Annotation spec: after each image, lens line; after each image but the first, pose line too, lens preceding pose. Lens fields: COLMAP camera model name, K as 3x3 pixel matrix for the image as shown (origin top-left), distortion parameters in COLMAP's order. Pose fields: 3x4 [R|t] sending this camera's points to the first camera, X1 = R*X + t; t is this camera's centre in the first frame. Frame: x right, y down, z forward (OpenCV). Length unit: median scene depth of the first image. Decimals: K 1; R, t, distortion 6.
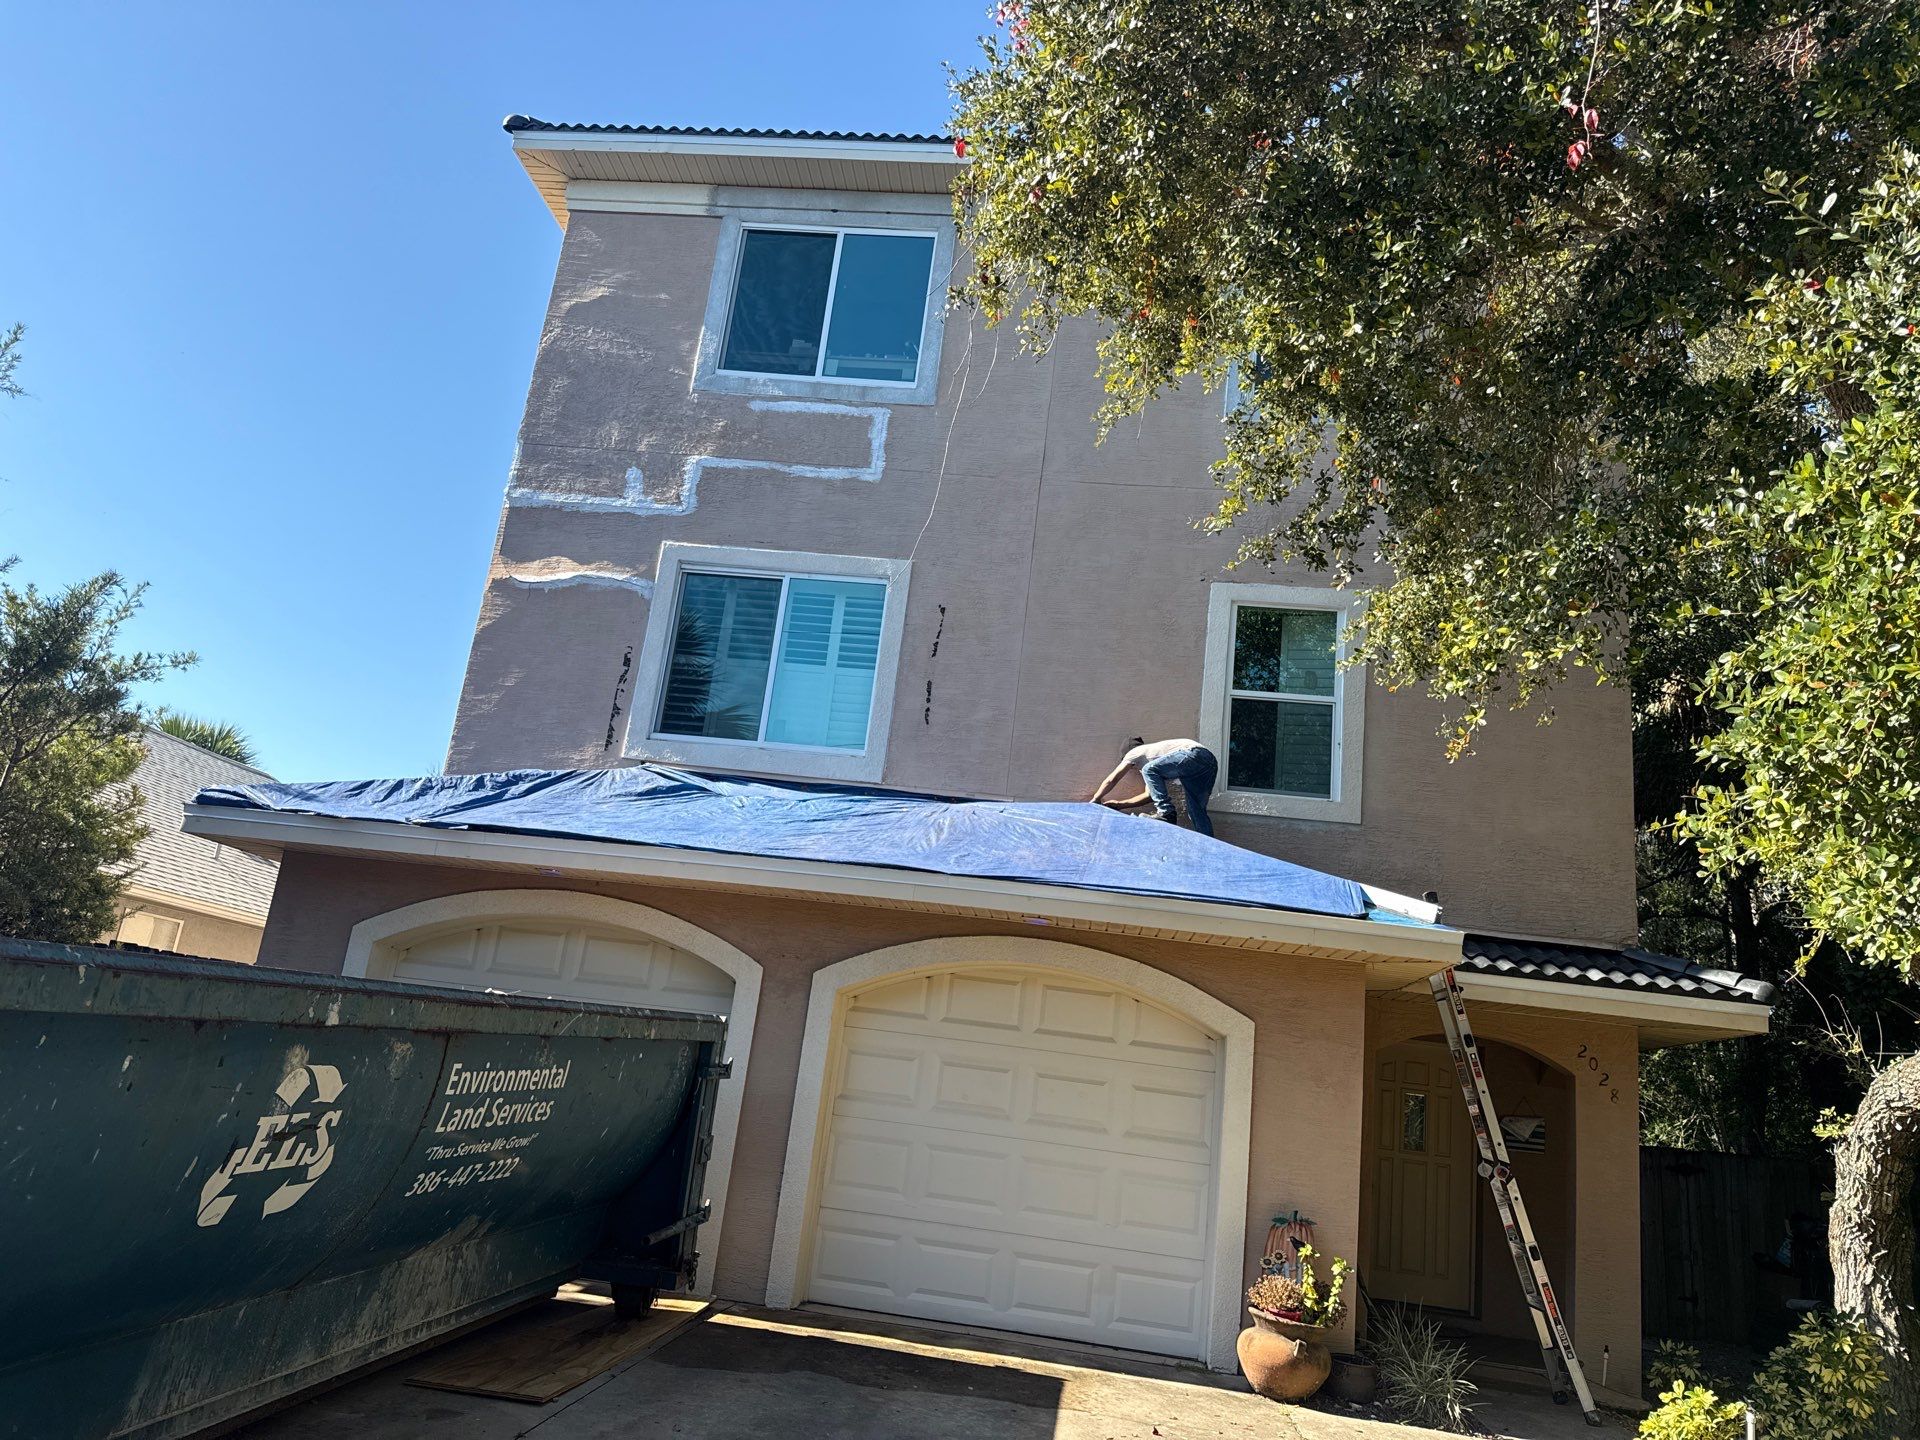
lens RADIAL K [[1315.2, 0, 966.0], [0, 1315.2, 724.5], [0, 0, 1]] dist [0.055898, -0.085855]
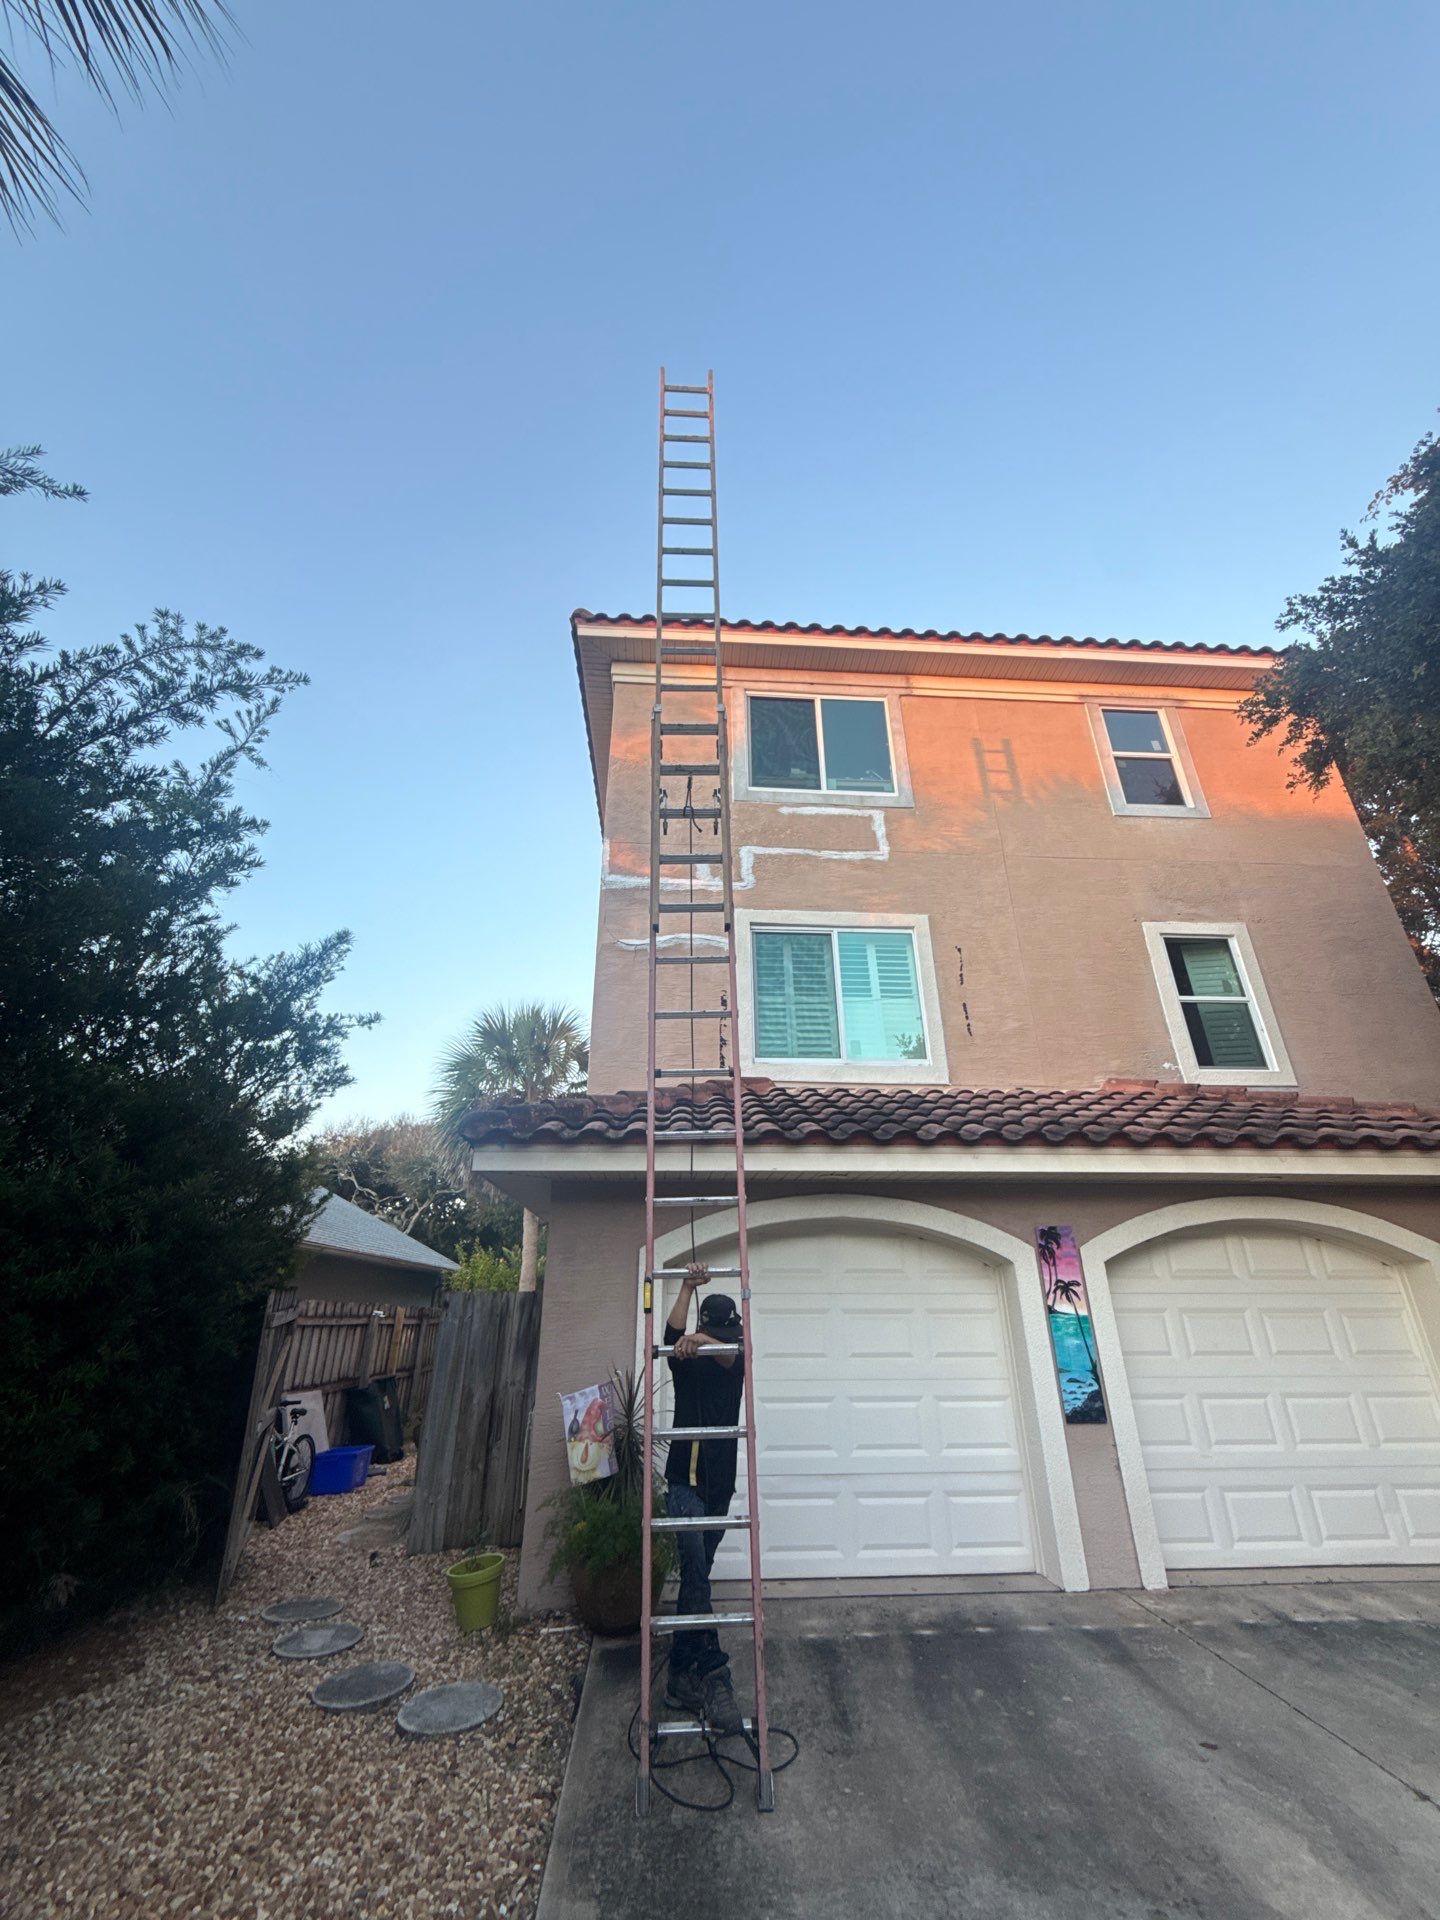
lens RADIAL K [[760.8, 0, 711.4], [0, 760.8, 966.7], [0, 0, 1]] dist [-0.000536, 0.000236]
pose [[0.982995, -0.046607, 0.177622, -0.381397], [0.072715, 0.986985, -0.143436, 0.020447], [-0.168625, 0.153912, 0.973590, 0.289064]]
